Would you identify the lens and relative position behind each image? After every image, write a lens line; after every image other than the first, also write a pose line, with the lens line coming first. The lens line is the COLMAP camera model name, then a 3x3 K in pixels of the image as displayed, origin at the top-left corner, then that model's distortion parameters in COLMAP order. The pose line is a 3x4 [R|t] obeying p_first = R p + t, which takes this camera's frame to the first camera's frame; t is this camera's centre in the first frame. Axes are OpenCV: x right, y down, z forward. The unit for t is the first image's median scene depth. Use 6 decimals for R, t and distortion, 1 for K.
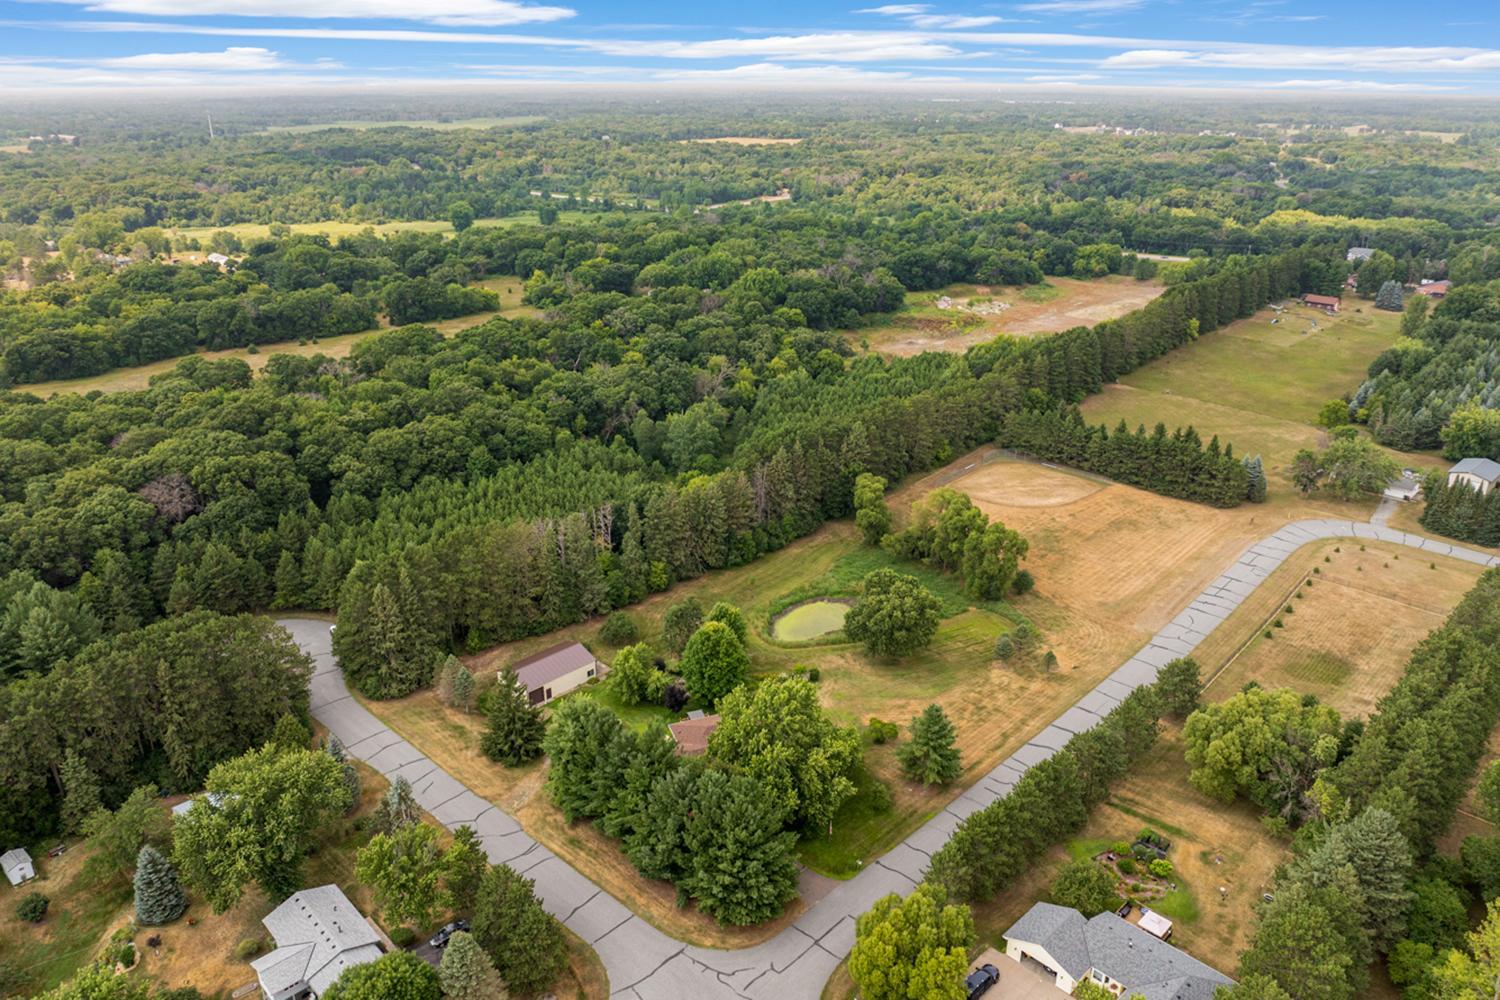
lens RADIAL K [[1053.6, 0, 747.4], [0, 1053.6, 496.1], [0, 0, 1]] dist [-0.044915, 0.013650]
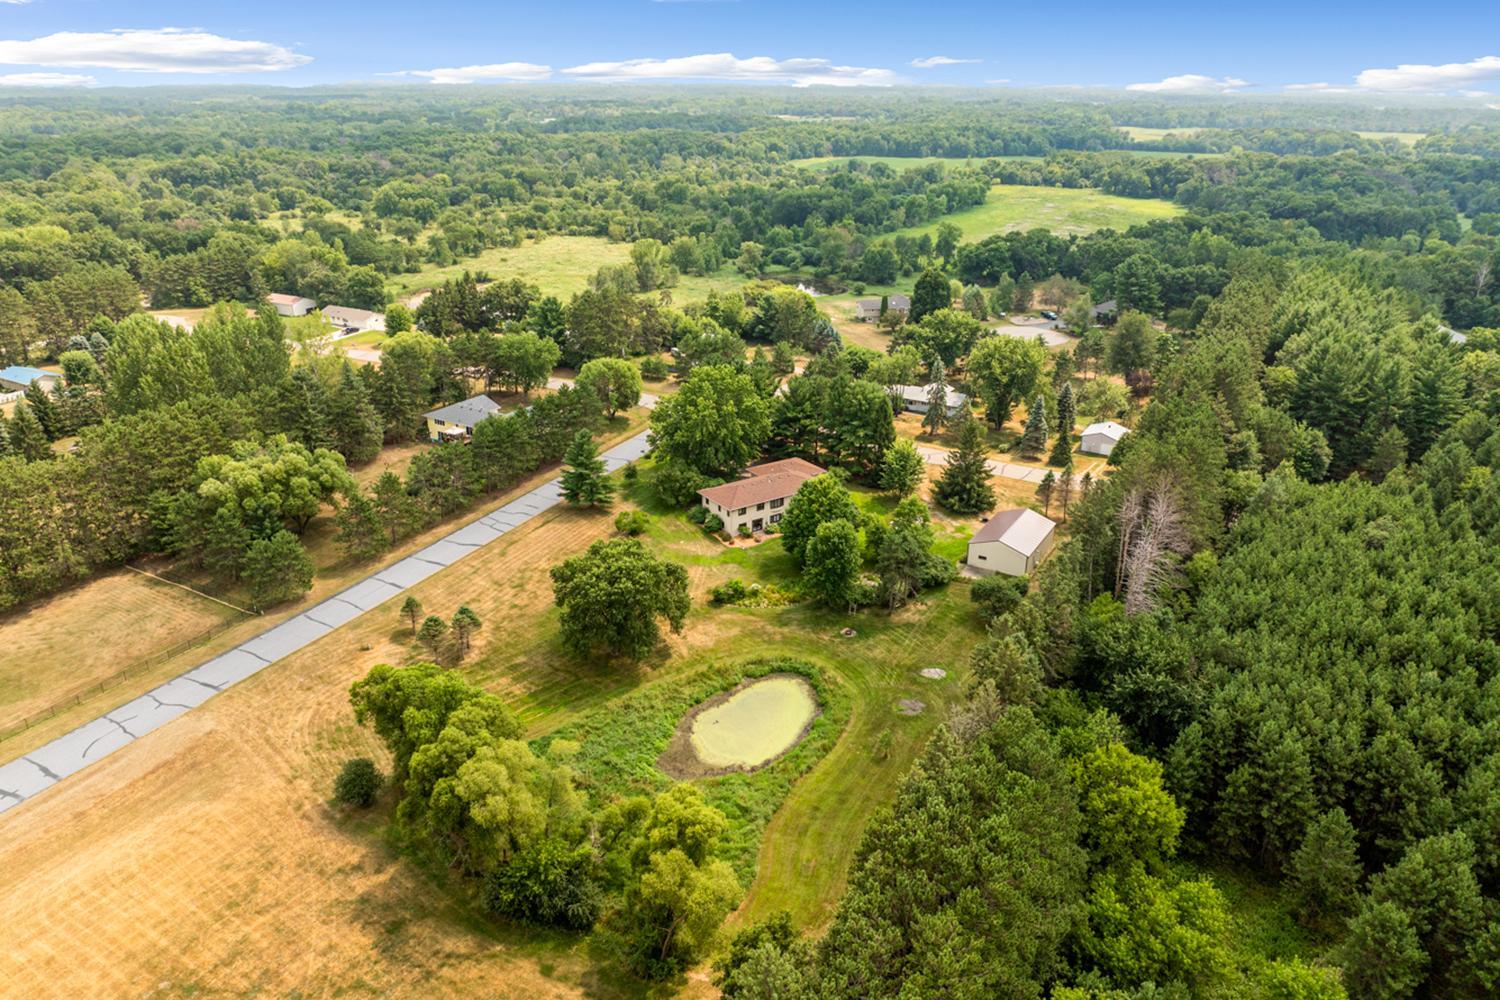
lens RADIAL K [[1053.6, 0, 754.5], [0, 1053.6, 491.7], [0, 0, 1]] dist [-0.044915, 0.013650]
pose [[-0.971338, 0.080650, -0.223604, 0.222876], [-0.094085, 0.733417, 0.673236, -0.458092], [0.218291, 0.674978, -0.704808, 1.618424]]
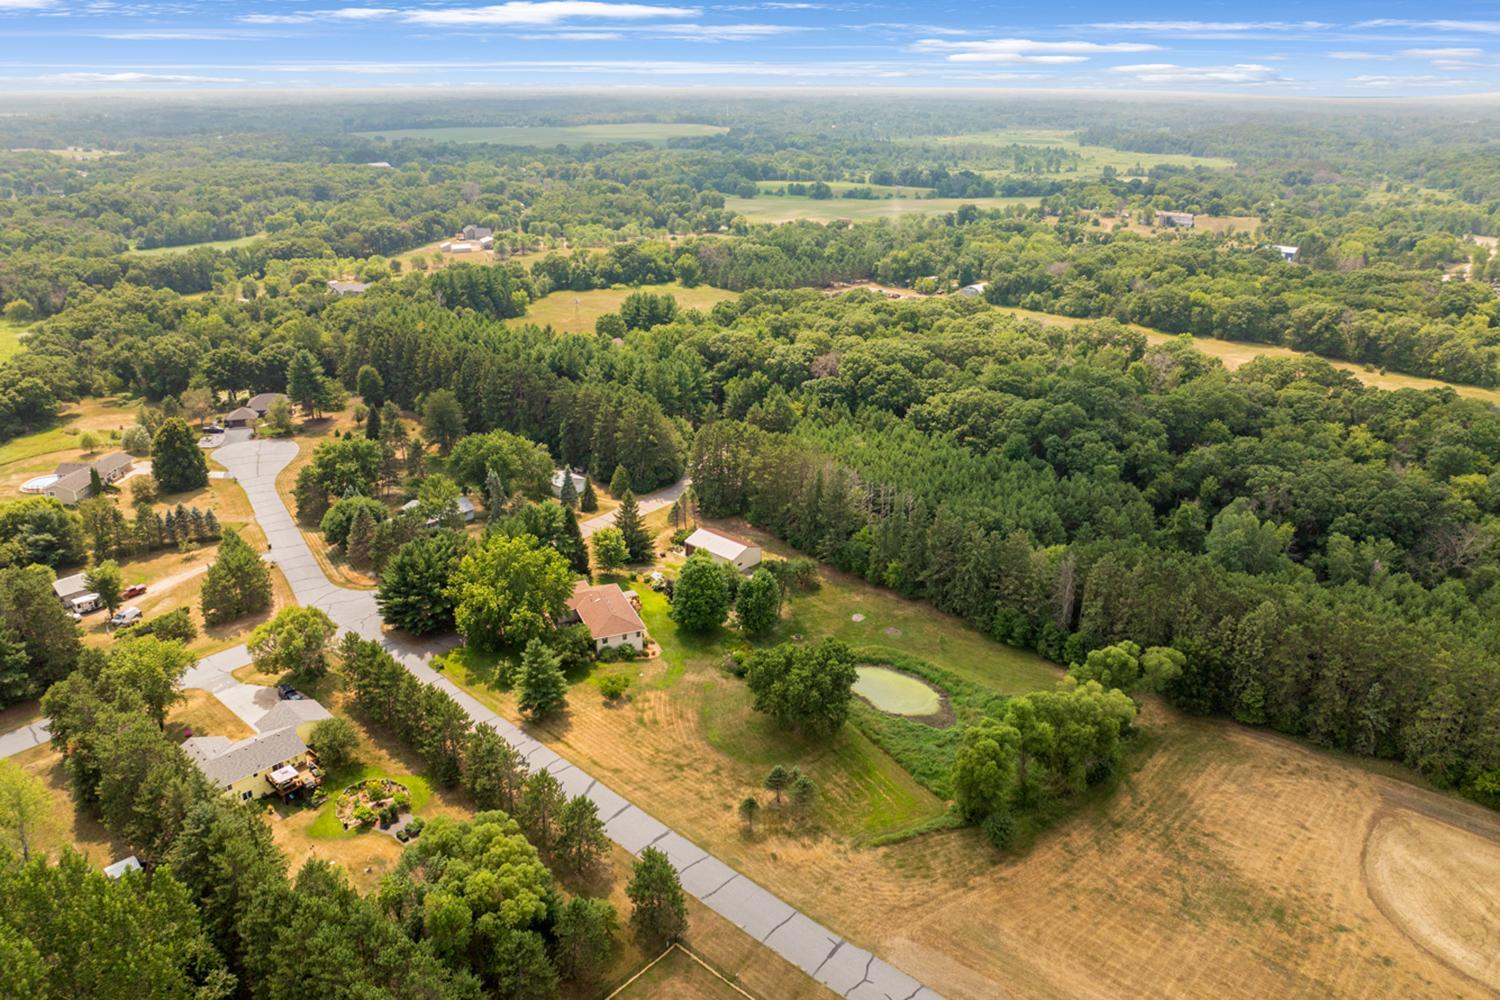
lens RADIAL K [[1053.6, 0, 754.2], [0, 1053.6, 499.9], [0, 0, 1]] dist [-0.044915, 0.013650]
pose [[0.032314, 0.368643, -0.929009, 0.992148], [-0.372228, 0.867069, 0.331116, -0.325693], [0.927578, 0.335104, 0.165238, 0.844449]]
